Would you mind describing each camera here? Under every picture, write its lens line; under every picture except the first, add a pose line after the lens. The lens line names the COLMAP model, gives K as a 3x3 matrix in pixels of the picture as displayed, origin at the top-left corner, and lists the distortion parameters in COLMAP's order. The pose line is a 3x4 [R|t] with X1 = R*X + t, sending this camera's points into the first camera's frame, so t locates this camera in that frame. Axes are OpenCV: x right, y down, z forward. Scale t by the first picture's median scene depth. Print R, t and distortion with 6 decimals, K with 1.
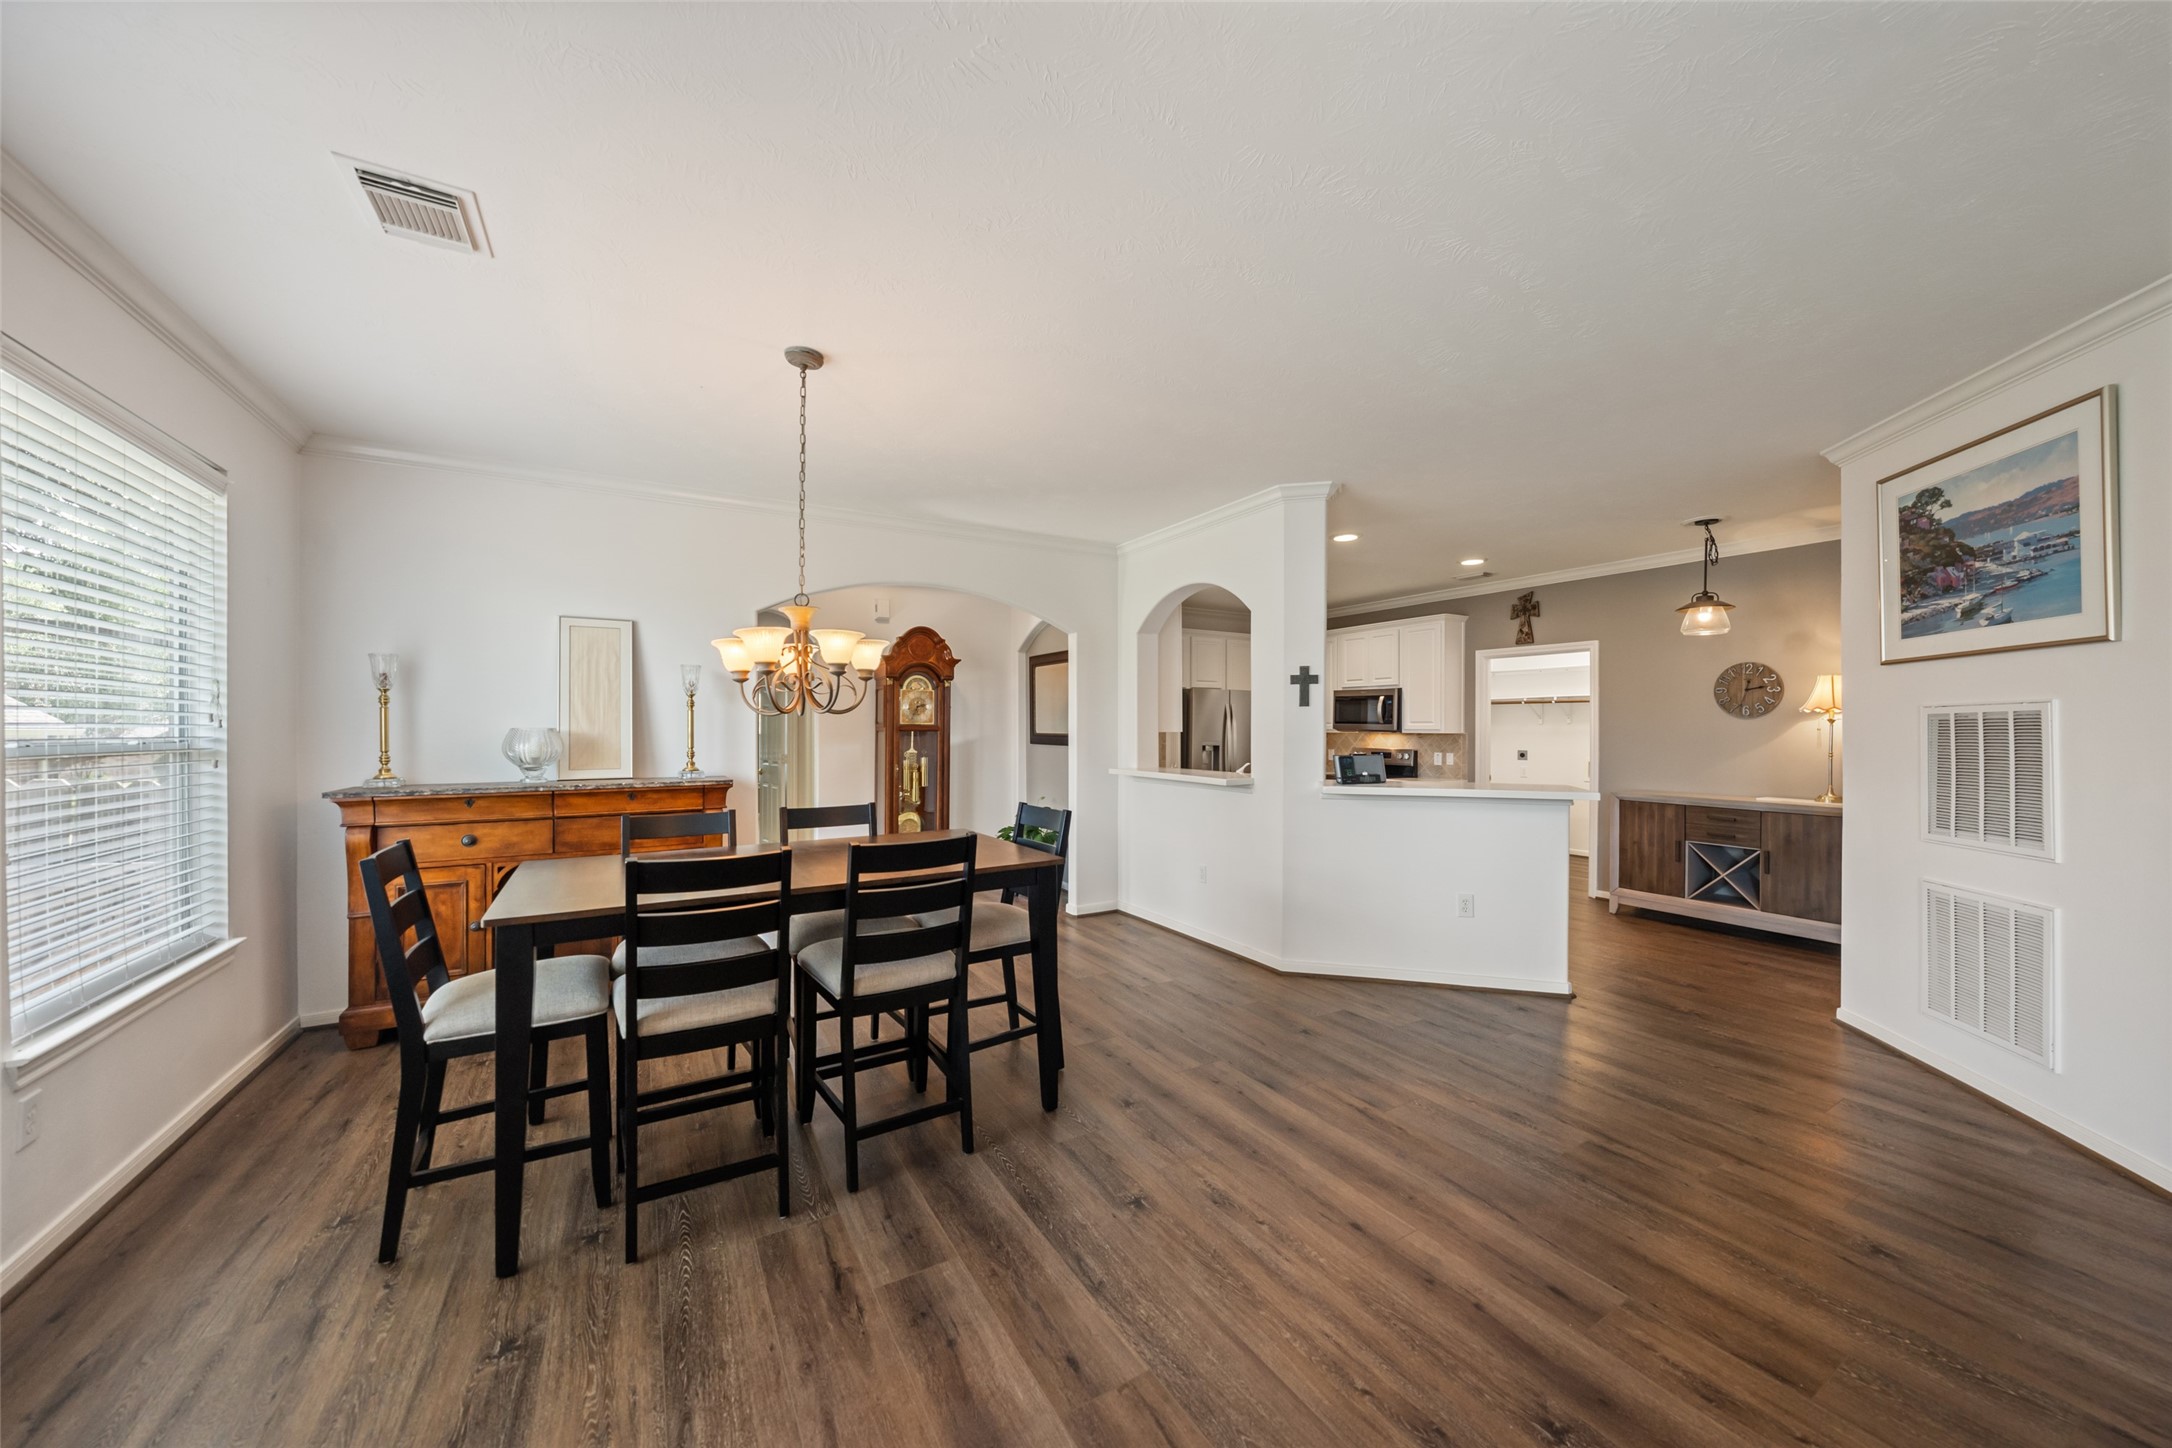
lens RADIAL K [[766.3, 0, 1087.8], [0, 766.3, 726.8], [0, 0, 1]] dist [-0.006234, -0.000145]
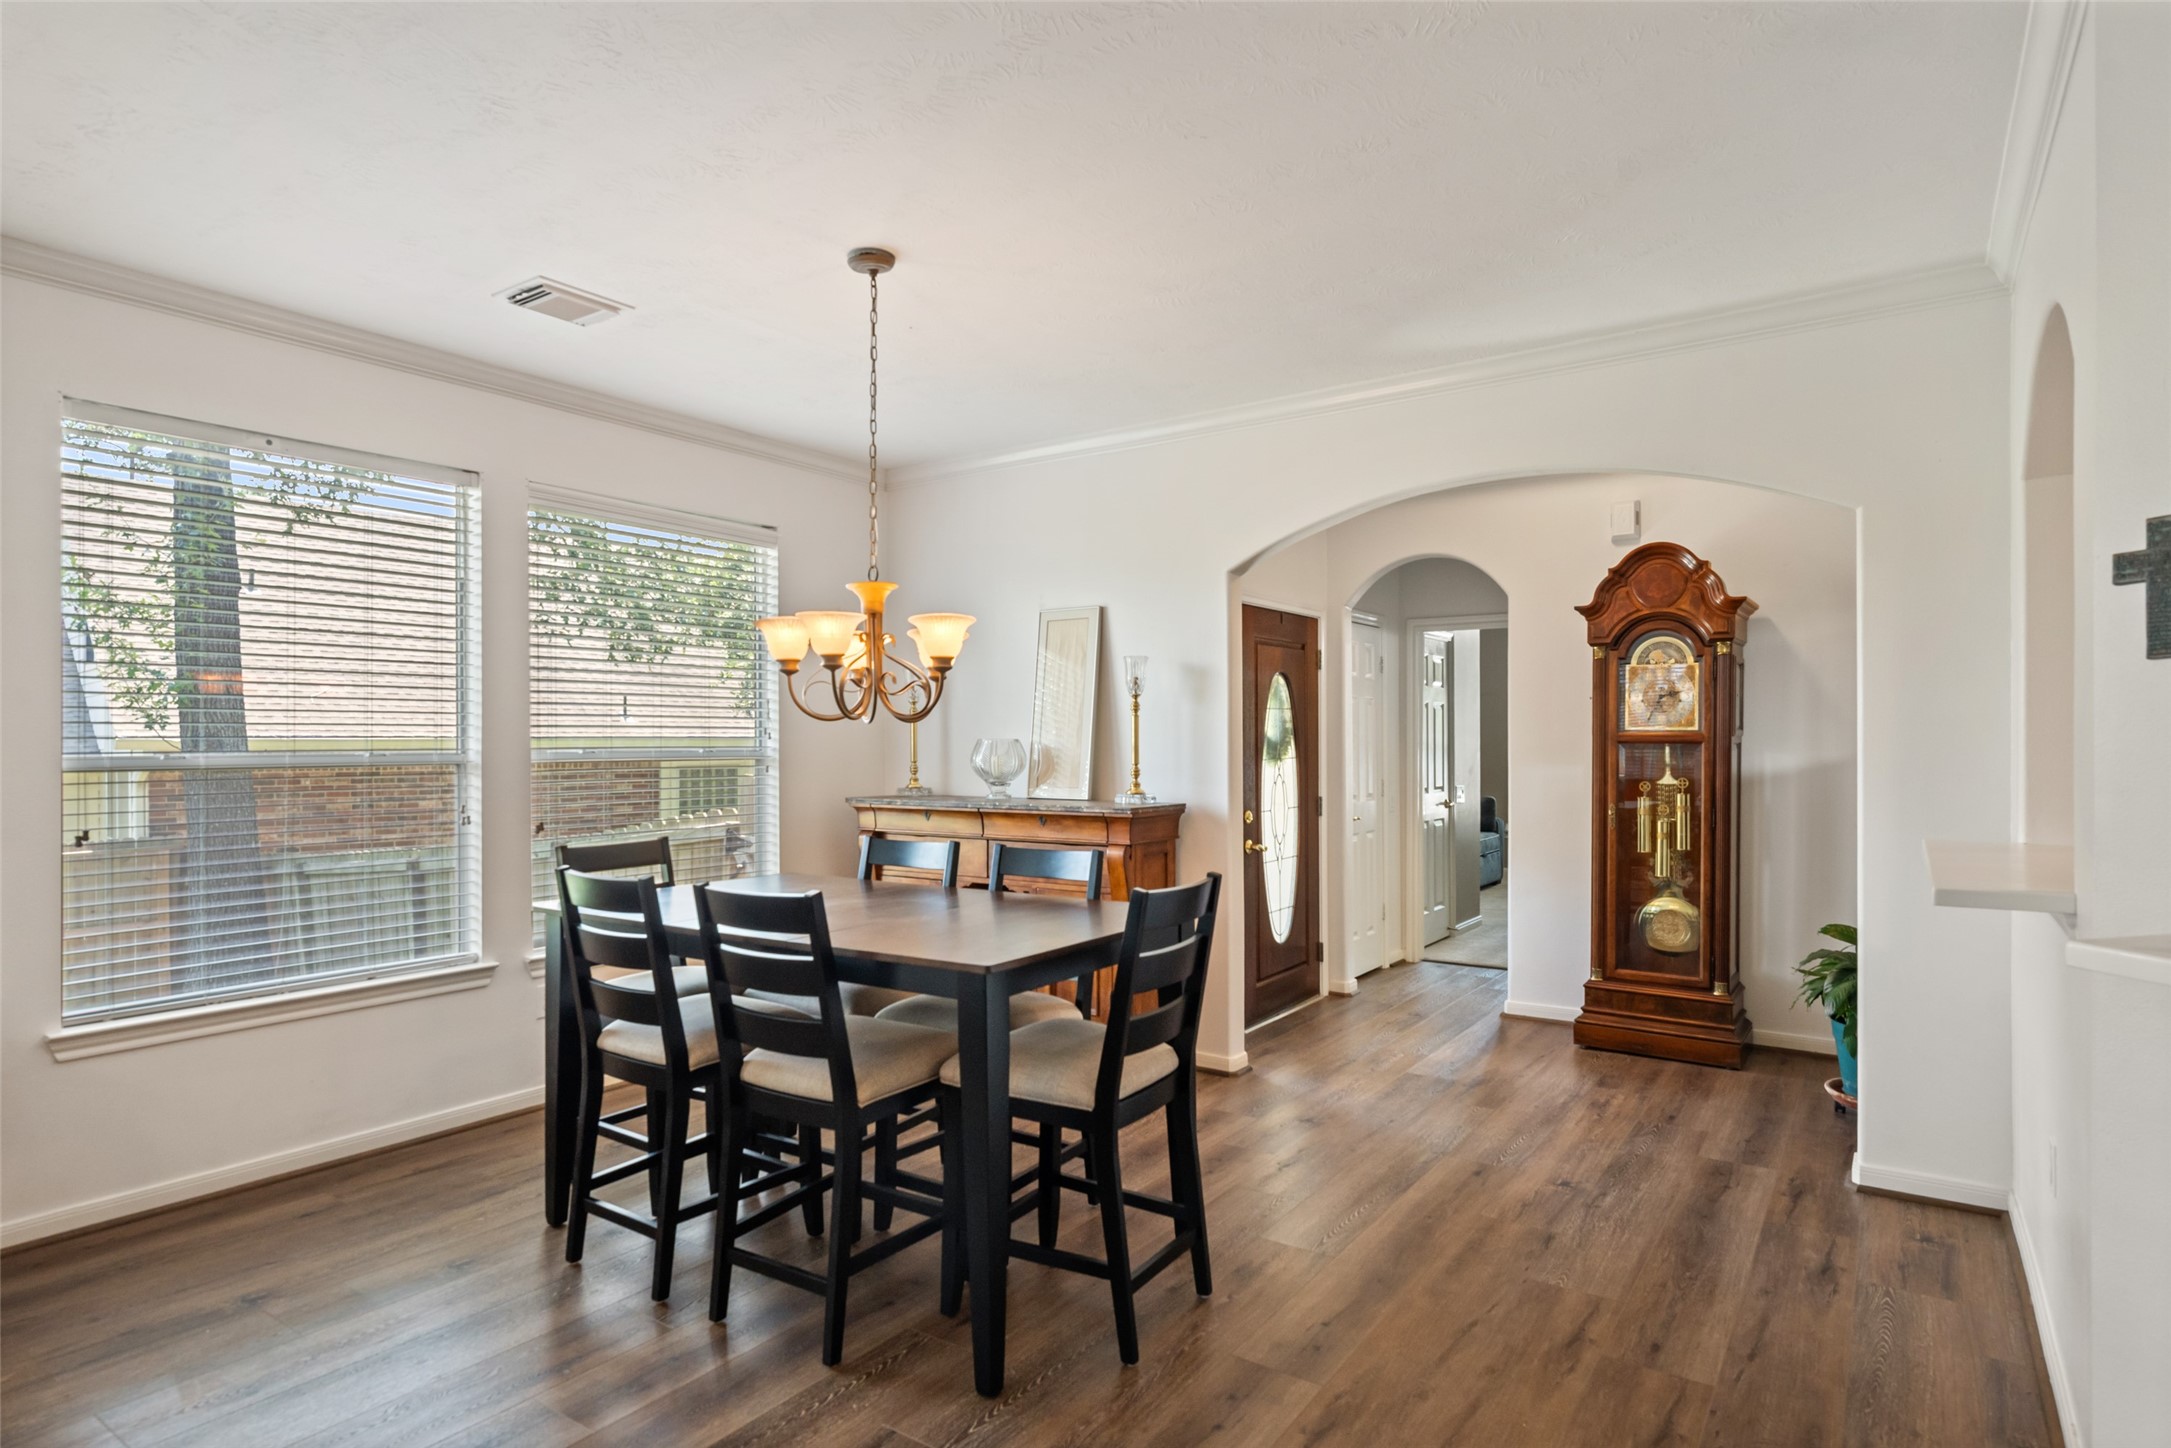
lens RADIAL K [[1175.2, 0, 1085.8], [0, 1175.2, 739.5], [0, 0, 1]] dist [0.005867, 0.000237]
pose [[0.412764, -0.001397, -0.910837, 0.412685], [0.004136, 0.999991, 0.000341, 0.001449], [0.910828, -0.003908, 0.412767, 0.361895]]
